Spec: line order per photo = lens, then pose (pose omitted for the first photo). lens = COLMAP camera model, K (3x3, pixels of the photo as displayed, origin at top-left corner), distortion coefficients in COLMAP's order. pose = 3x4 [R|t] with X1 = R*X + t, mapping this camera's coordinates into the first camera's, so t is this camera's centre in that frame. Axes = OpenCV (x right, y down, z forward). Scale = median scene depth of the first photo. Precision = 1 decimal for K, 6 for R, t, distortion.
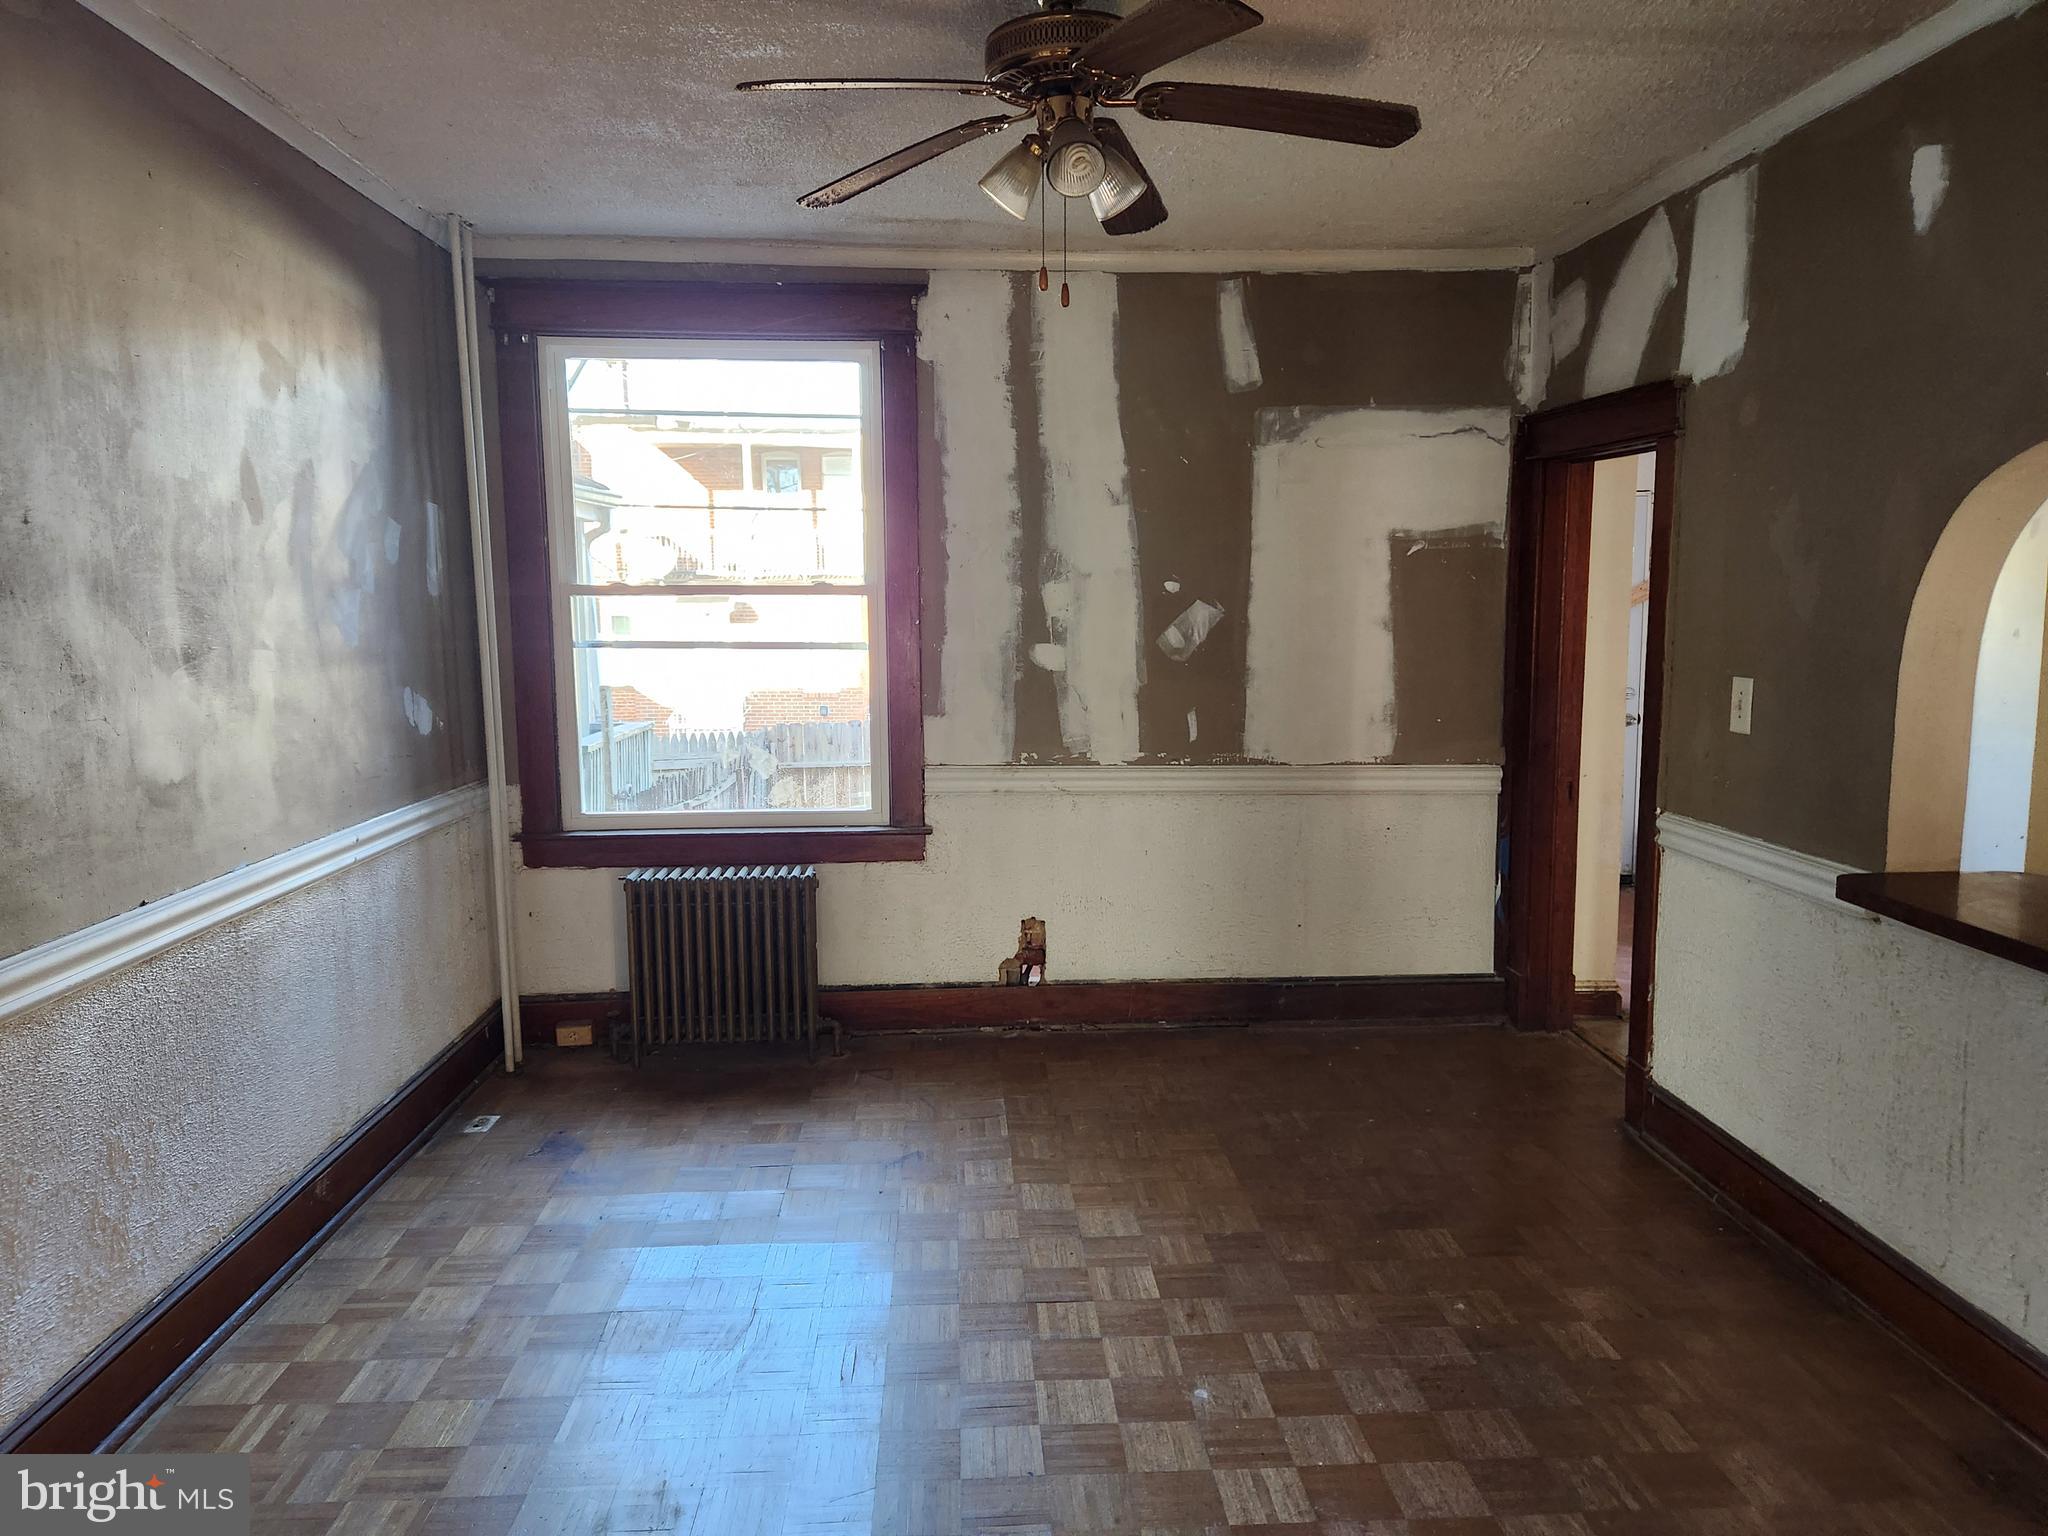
lens RADIAL K [[1363.5, 0, 1017.4], [0, 1363.5, 770.0], [0, 0, 1]] dist [0.068085, -0.056424]
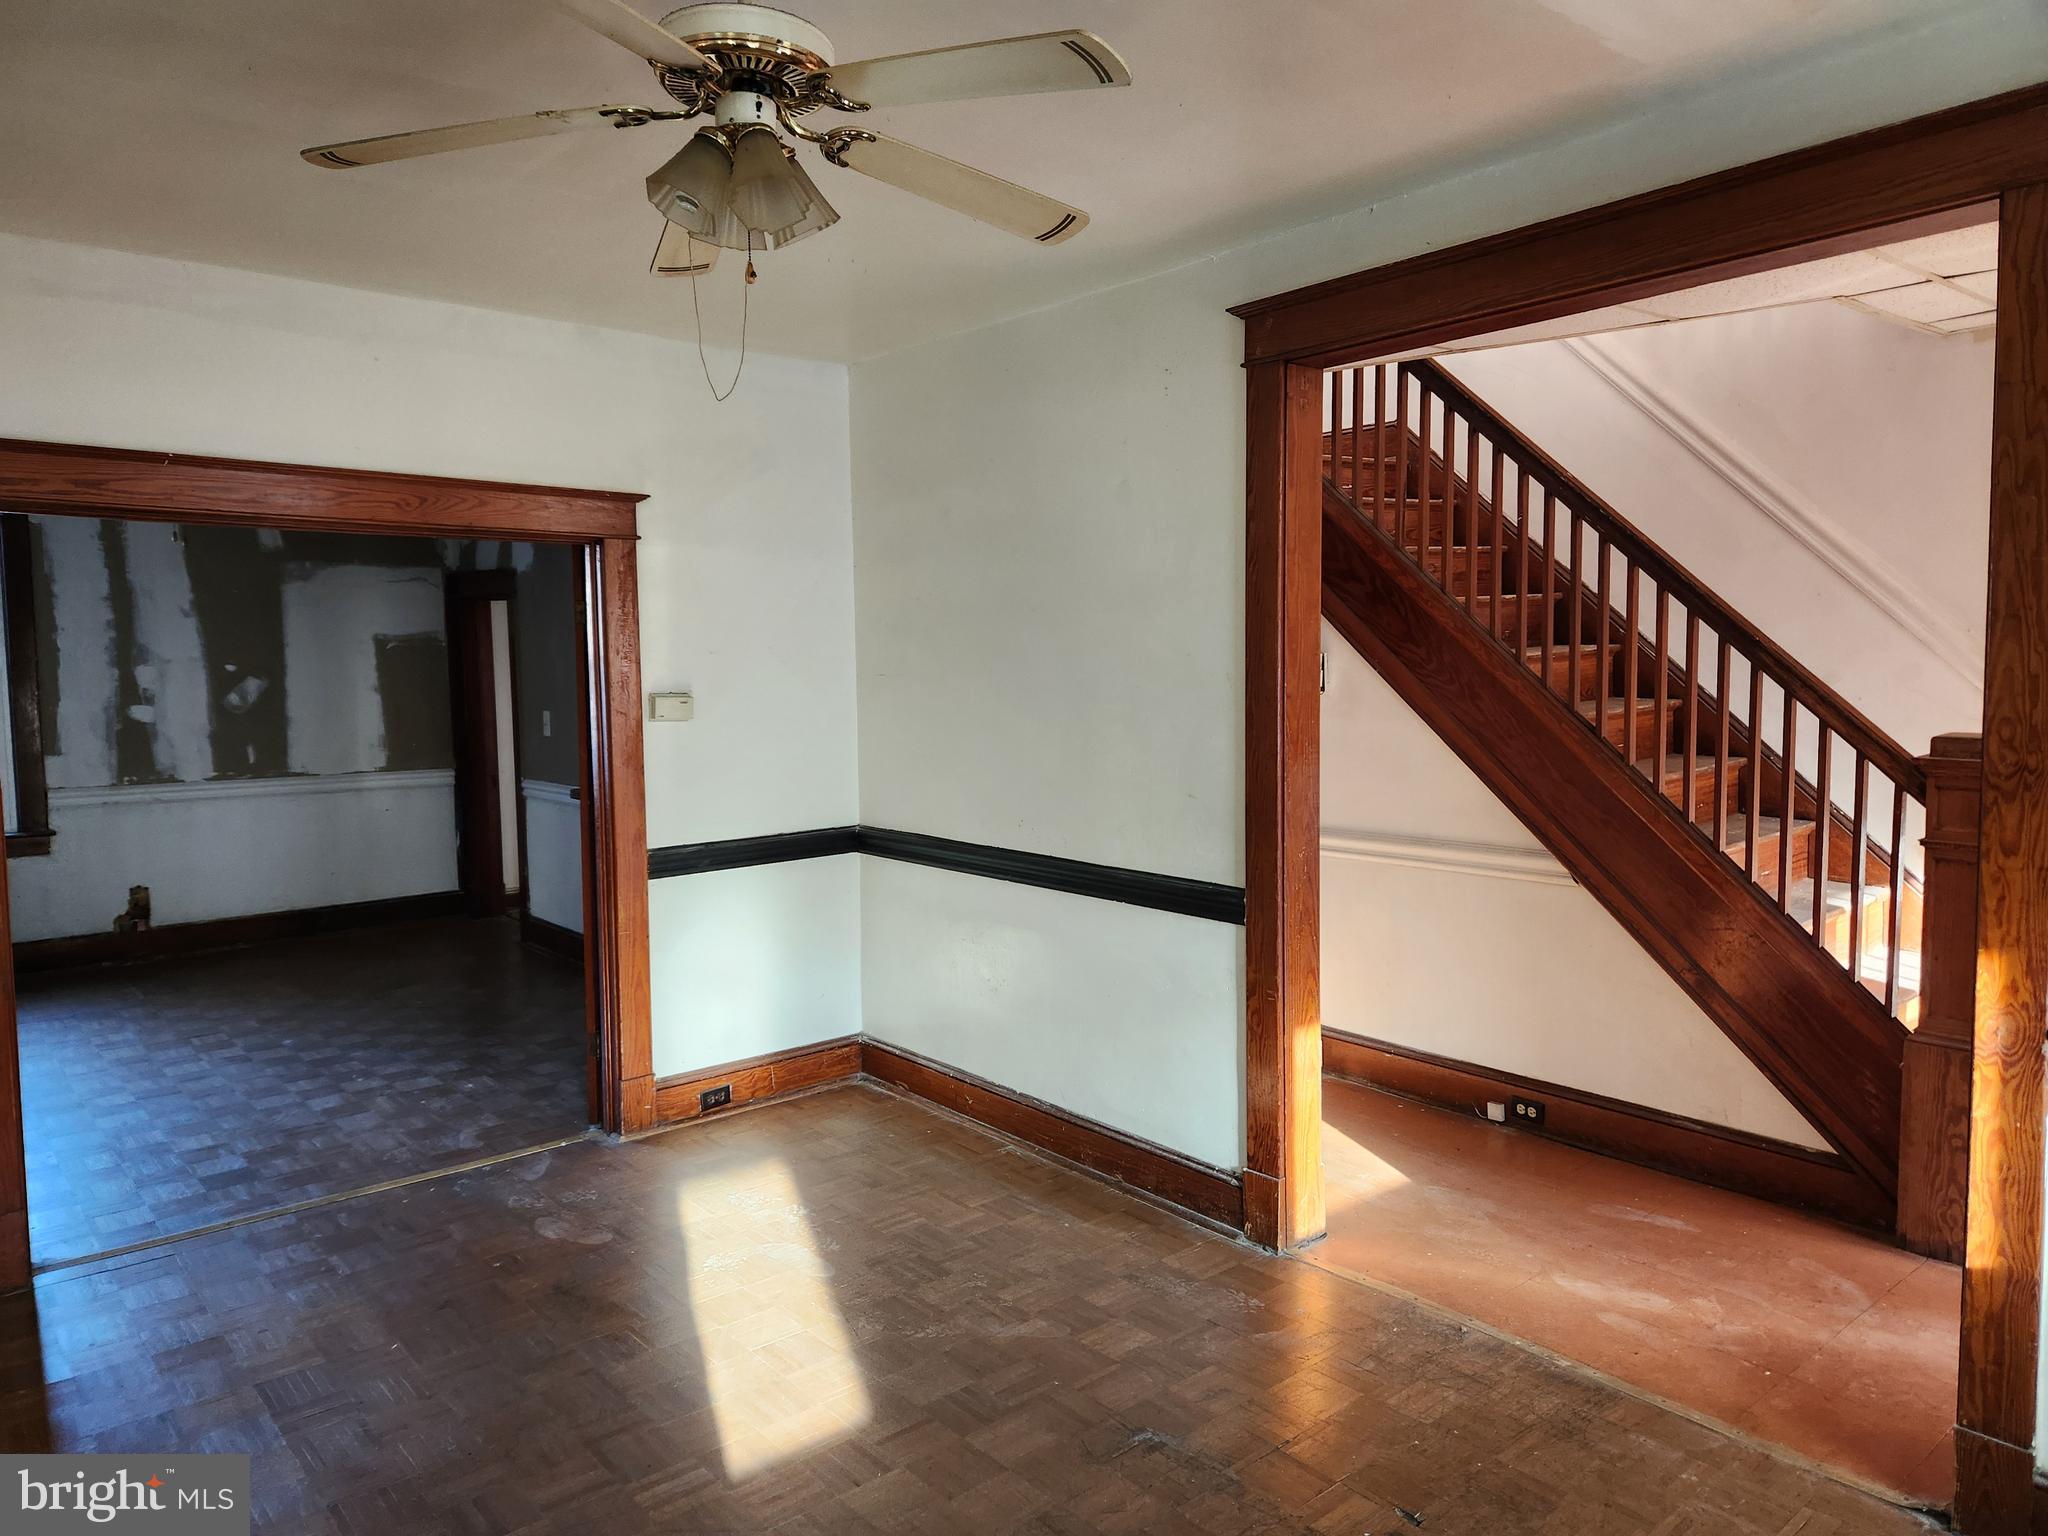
lens RADIAL K [[1387.8, 0, 1014.8], [0, 1387.8, 758.0], [0, 0, 1]] dist [0.025124, -0.002162]
pose [[0.800576, -0.049690, 0.597168, -0.155333], [0.084388, 0.995973, -0.030258, 0.113083], [-0.593260, 0.074618, 0.801545, -0.980279]]
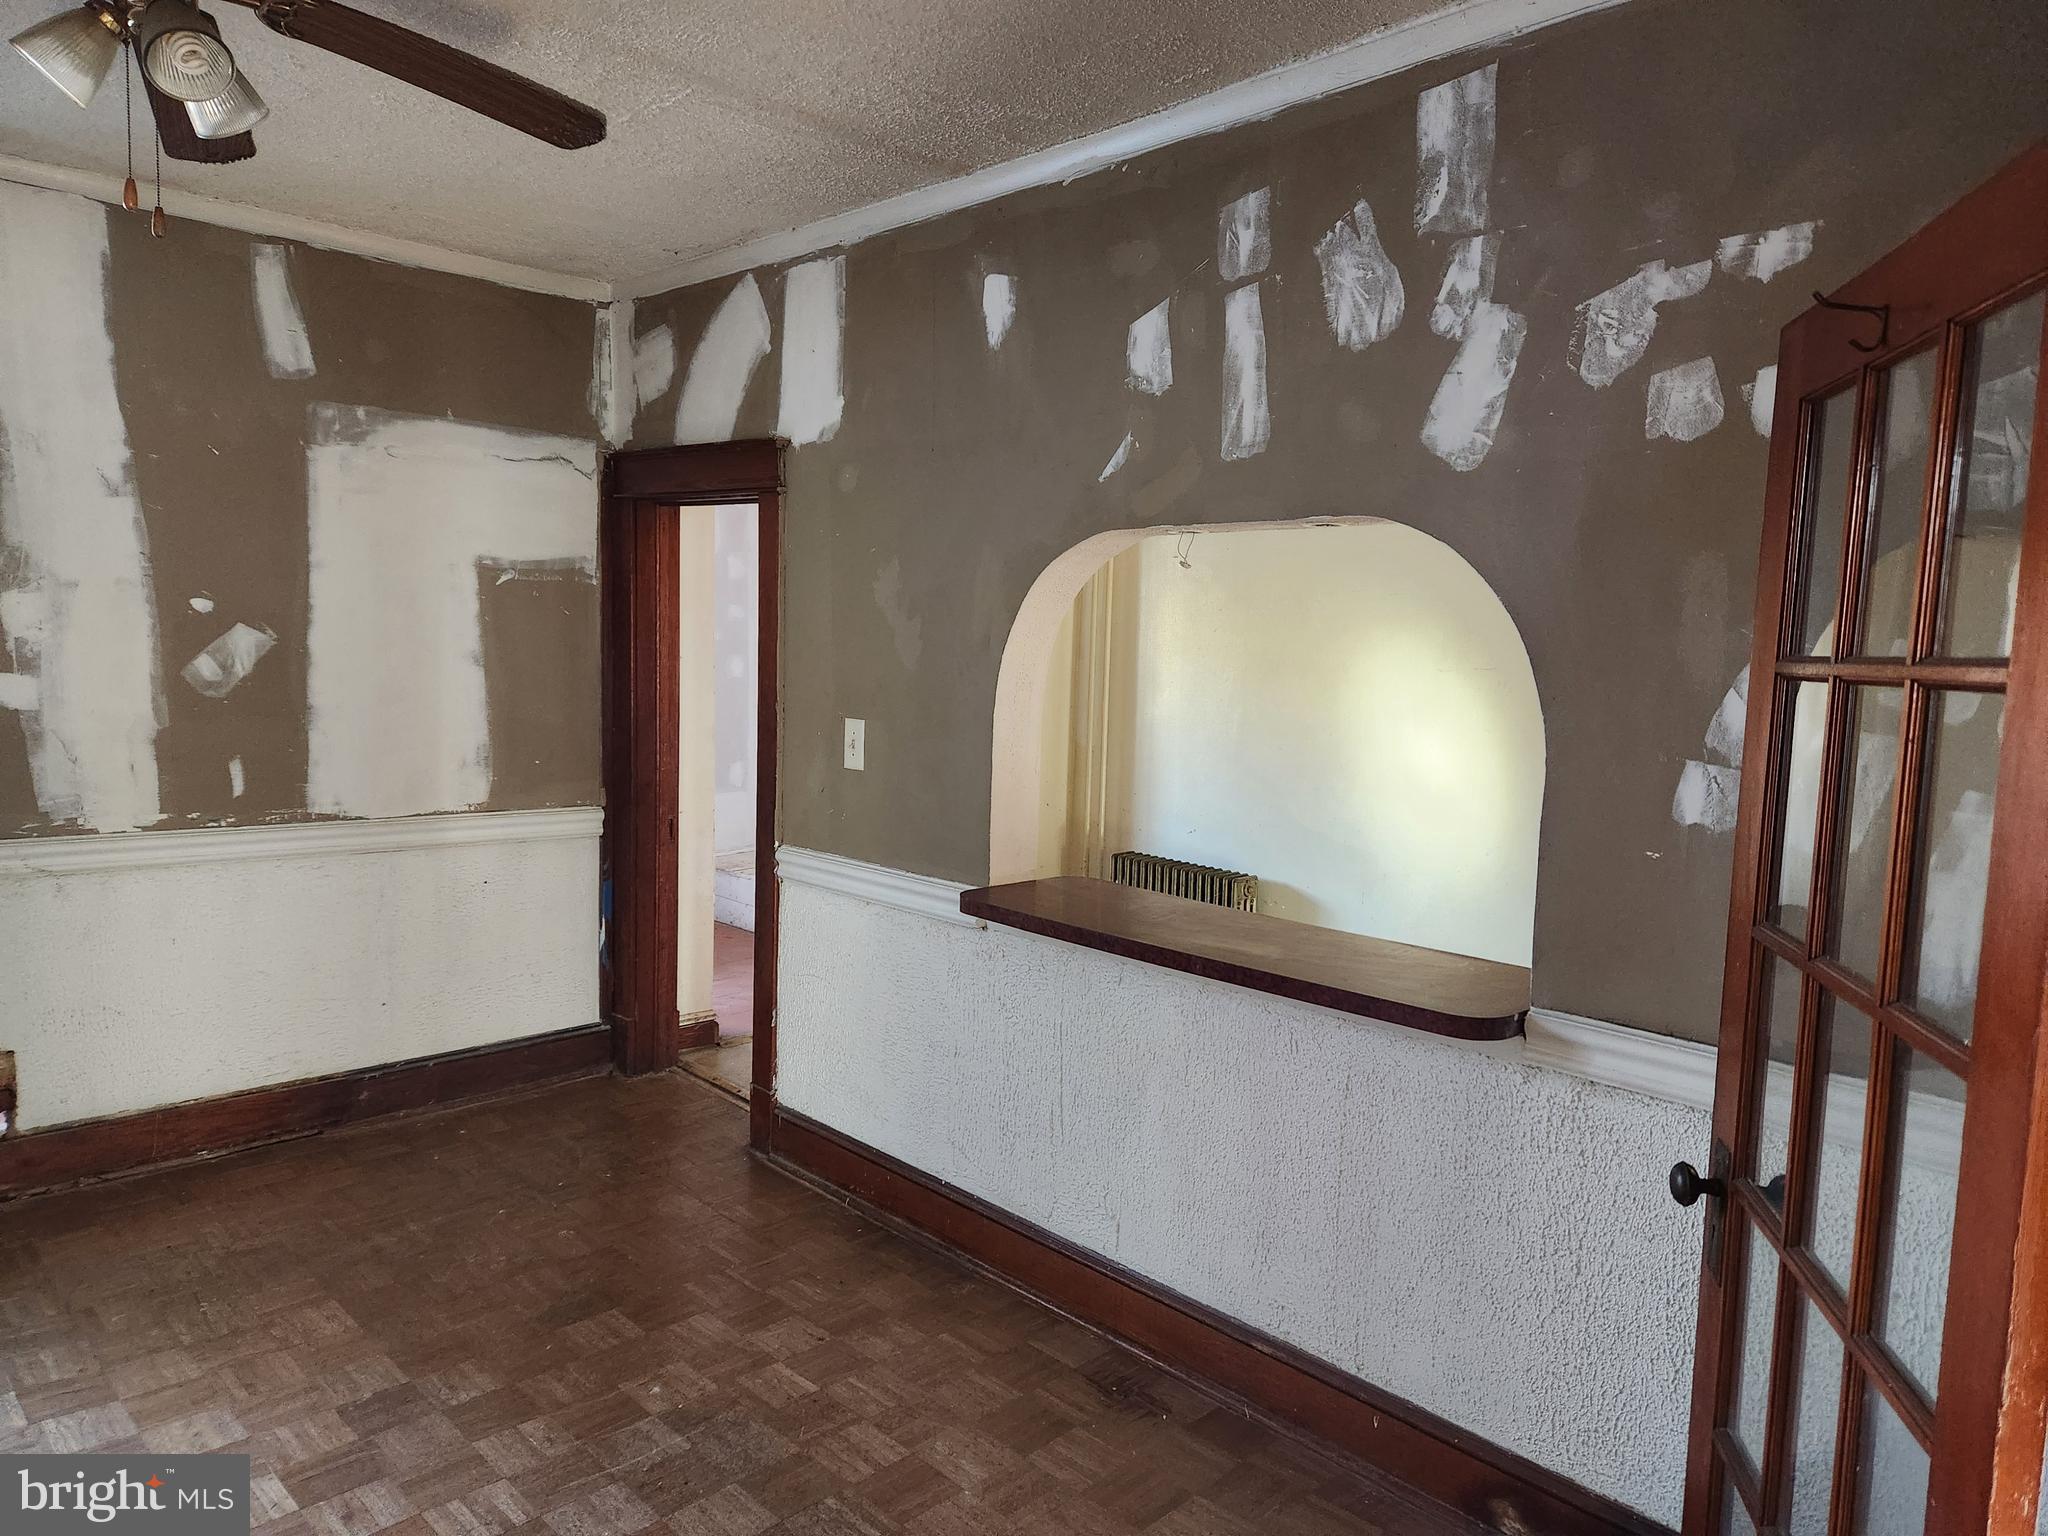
lens RADIAL K [[1367.9, 0, 1028.3], [0, 1367.9, 755.5], [0, 0, 1]] dist [0.082512, -0.072301]
pose [[0.745925, -0.025937, 0.665525, -0.082487], [0.046970, 0.998802, -0.013720, -0.013718], [-0.664372, 0.041494, 0.746249, 0.080271]]
